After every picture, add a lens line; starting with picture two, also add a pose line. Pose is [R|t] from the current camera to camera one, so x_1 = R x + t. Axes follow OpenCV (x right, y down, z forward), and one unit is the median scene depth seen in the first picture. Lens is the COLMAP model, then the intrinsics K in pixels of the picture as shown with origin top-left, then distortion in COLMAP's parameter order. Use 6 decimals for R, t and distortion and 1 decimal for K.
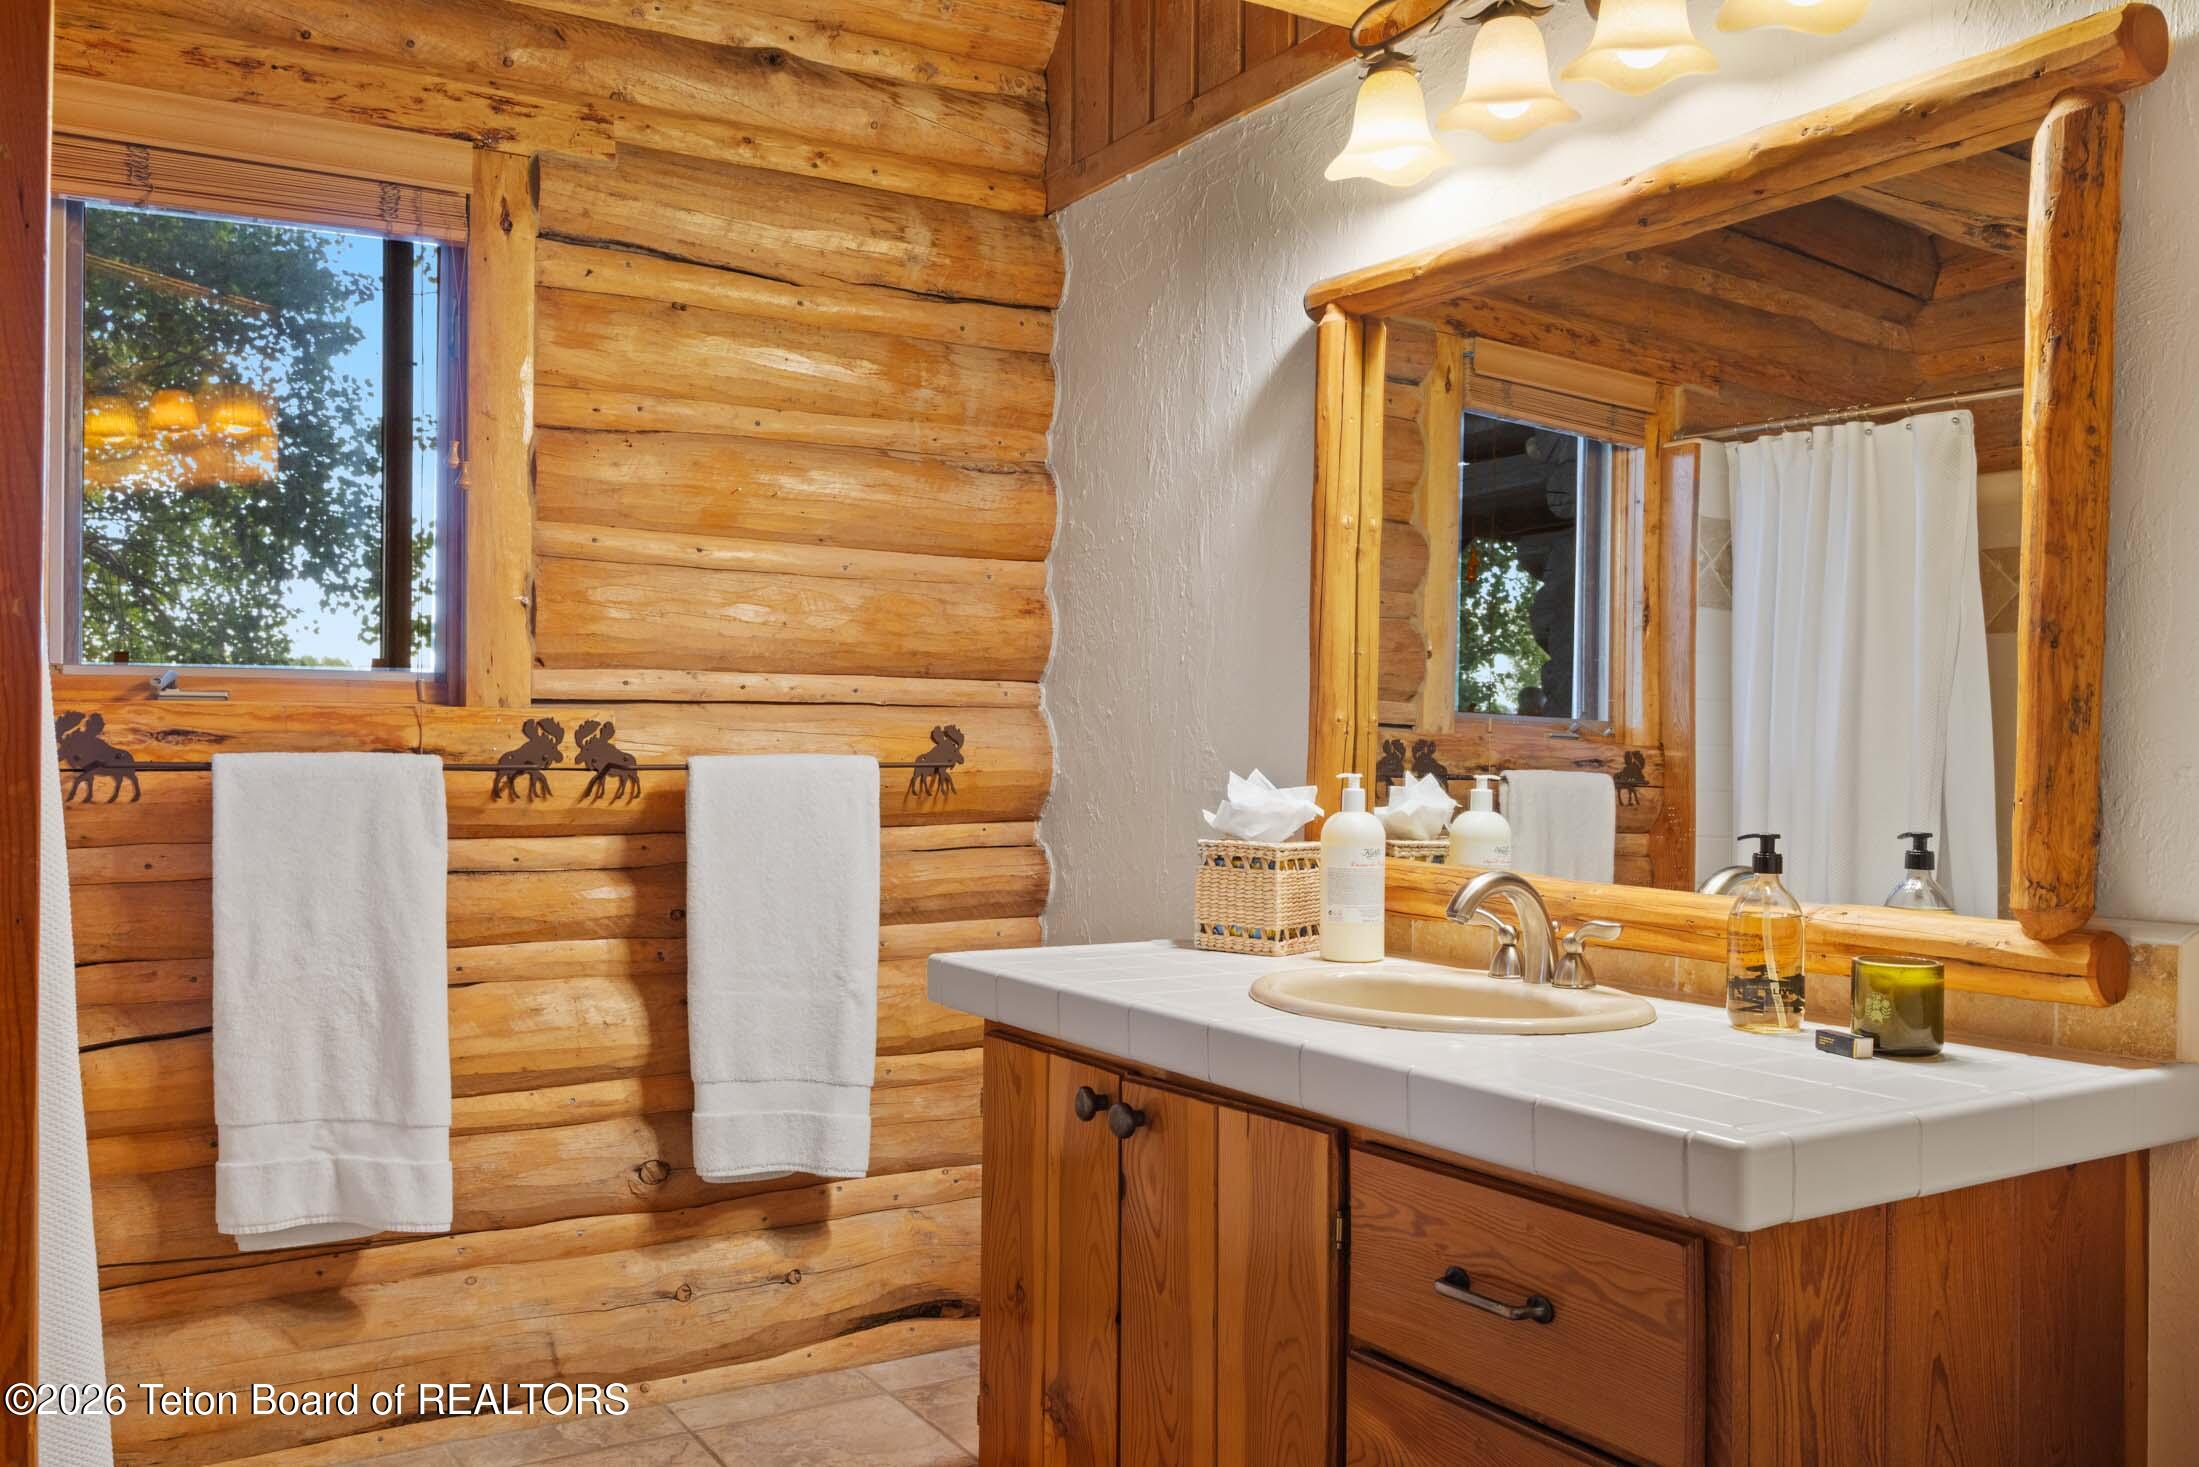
lens RADIAL K [[1754.9, 0, 1102.5], [0, 1754.9, 744.2], [0, 0, 1]] dist [0.005916, -0.000969]
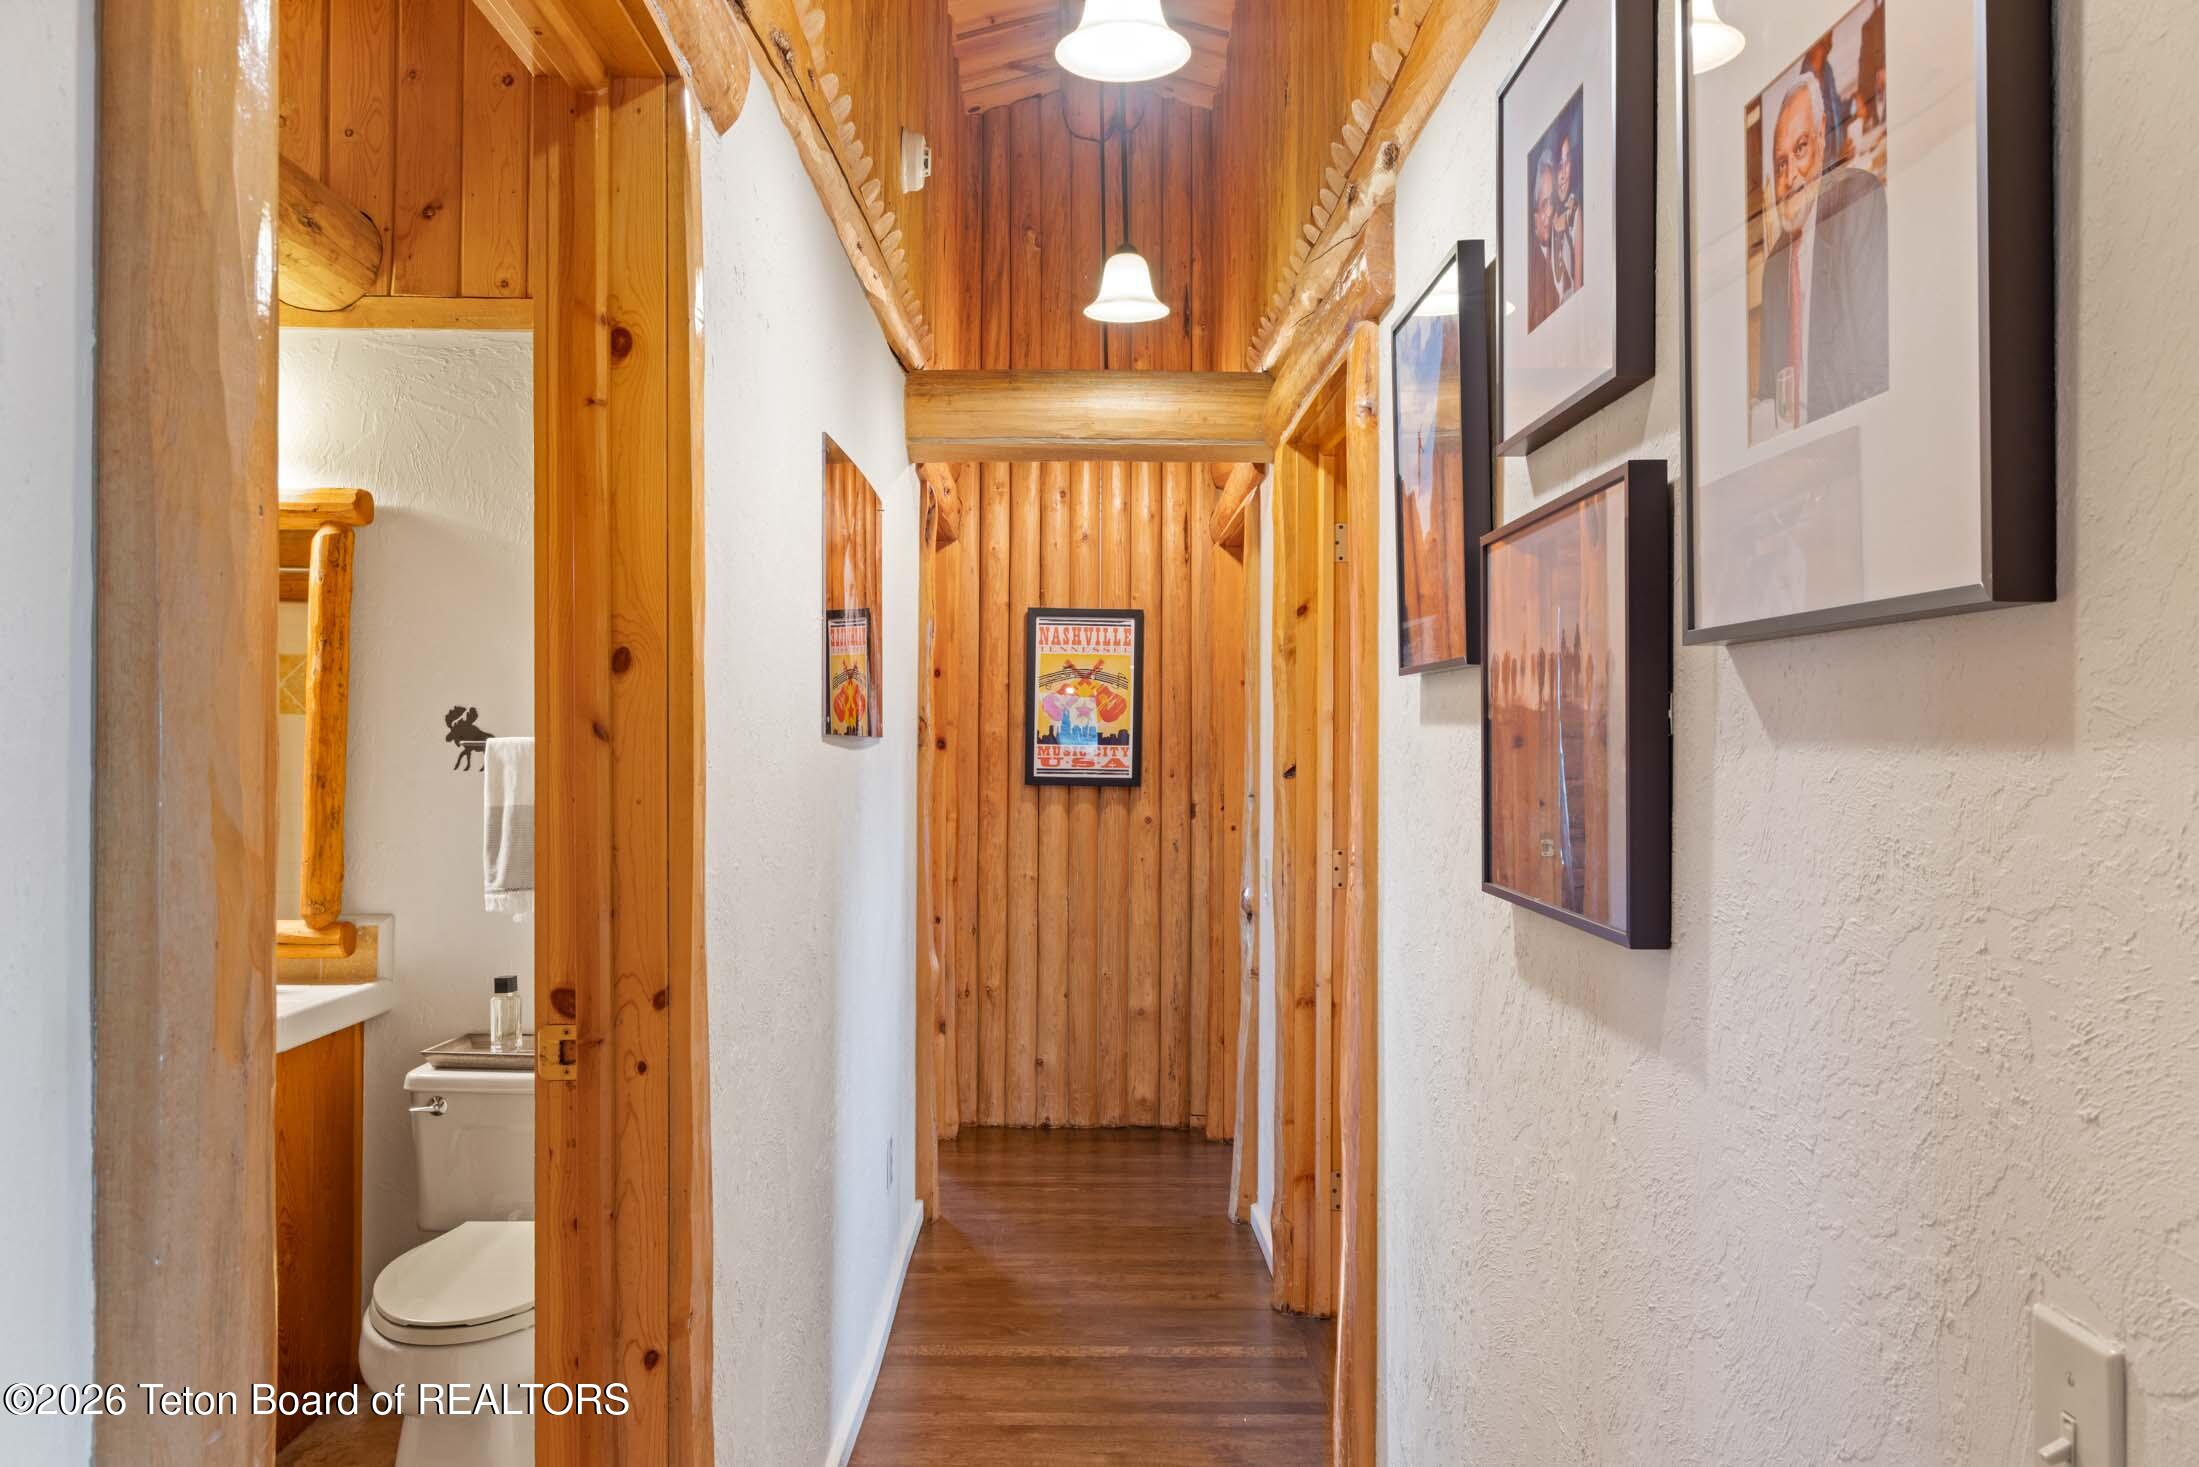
lens RADIAL K [[1563.1, 0, 1099.3], [0, 1563.1, 733.8], [0, 0, 1]] dist [0.004732, 0.000941]
pose [[0.526666, 0.001971, 0.850070, -0.554594], [-0.003293, 0.999995, -0.000278, -0.122455], [-0.850066, -0.002653, 0.526669, -0.764291]]
